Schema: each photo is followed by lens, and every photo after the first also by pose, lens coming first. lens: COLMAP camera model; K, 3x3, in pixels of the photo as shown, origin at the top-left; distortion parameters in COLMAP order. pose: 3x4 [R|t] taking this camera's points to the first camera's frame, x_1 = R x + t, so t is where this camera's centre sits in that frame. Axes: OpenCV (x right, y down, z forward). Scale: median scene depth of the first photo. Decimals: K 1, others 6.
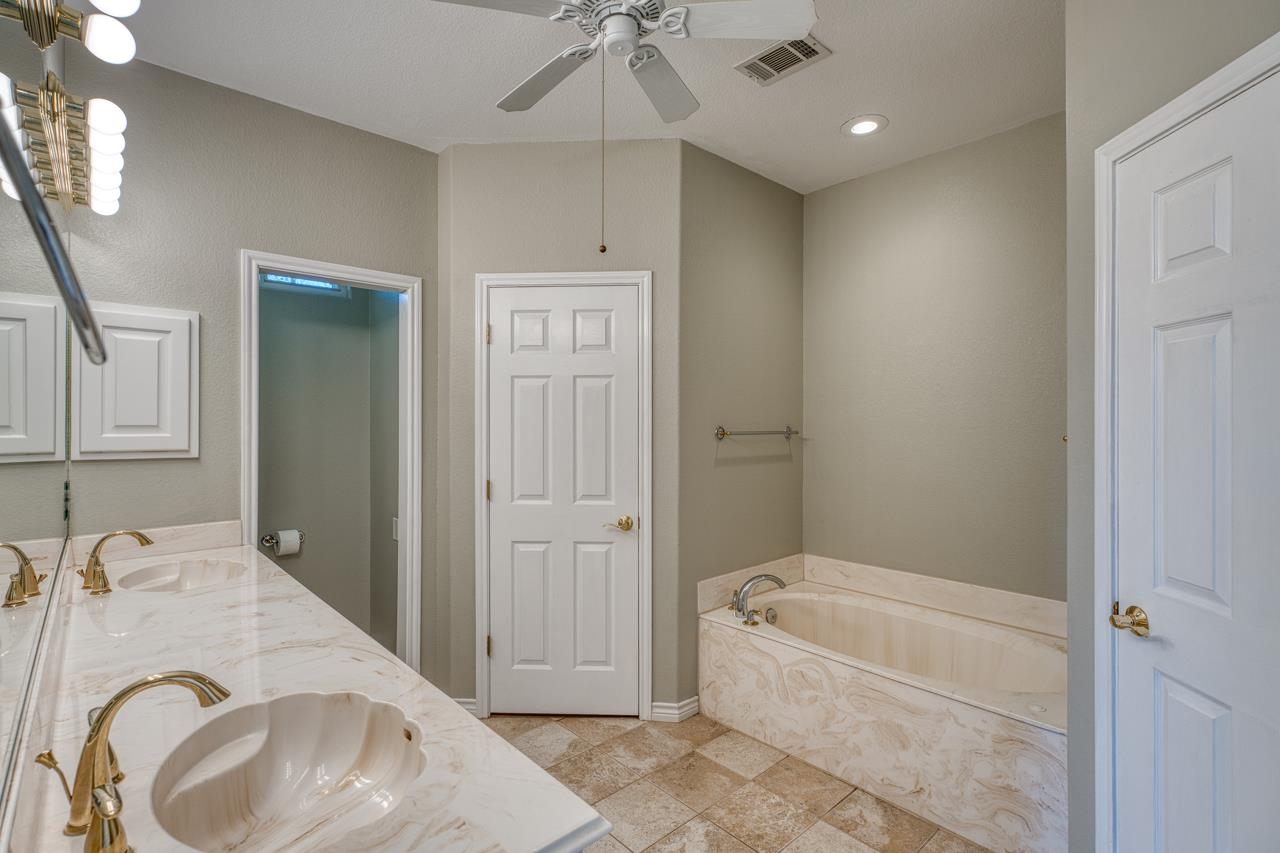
lens RADIAL K [[614.2, 0, 635.5], [0, 614.2, 422.1], [0, 0, 1]] dist [0.000389, 0.000177]
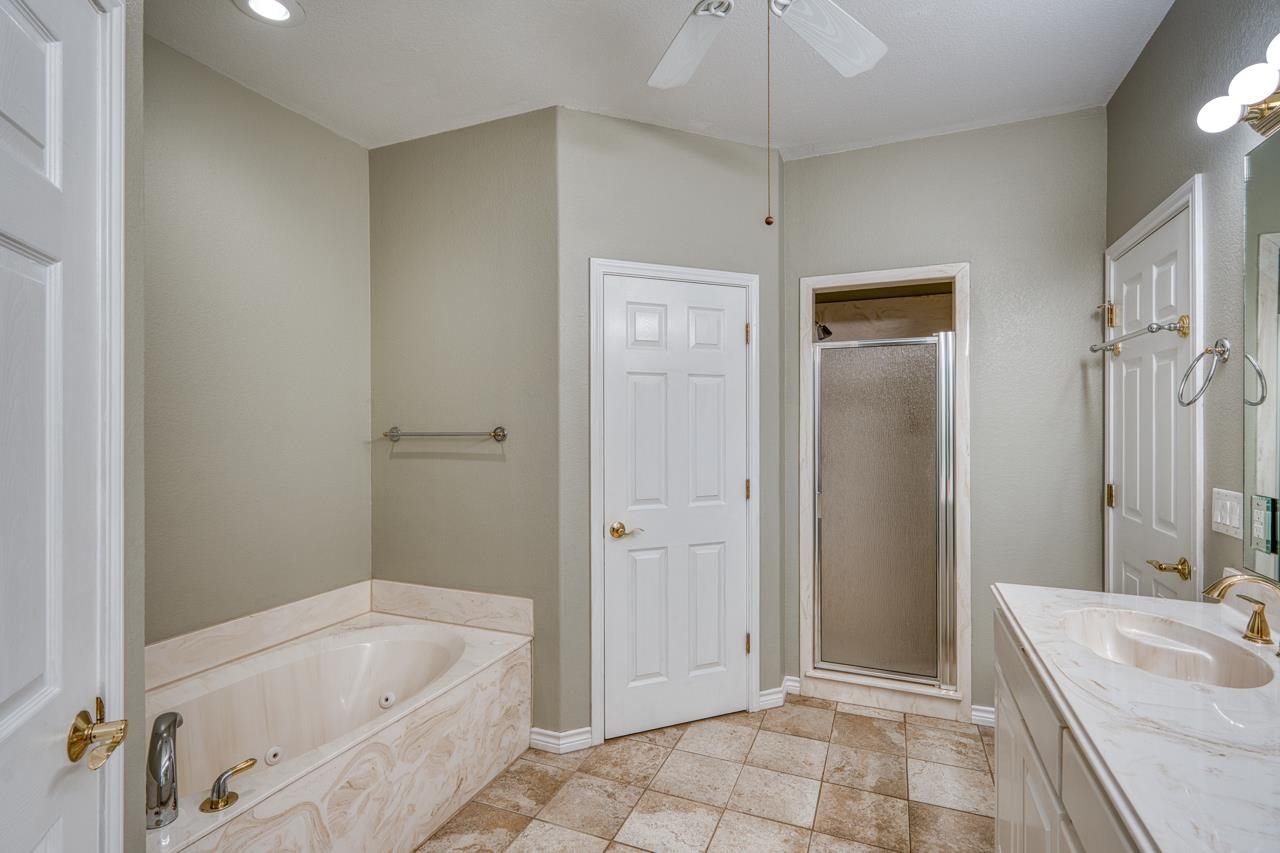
lens RADIAL K [[595.5, 0, 635.5], [0, 595.5, 423.4], [0, 0, 1]] dist [0.000945, 0.000340]
pose [[-0.431464, 0.000820, 0.902130, -0.576716], [0.001470, 0.999999, -0.000206, 0.003577], [-0.902129, 0.001238, -0.431465, 1.208784]]
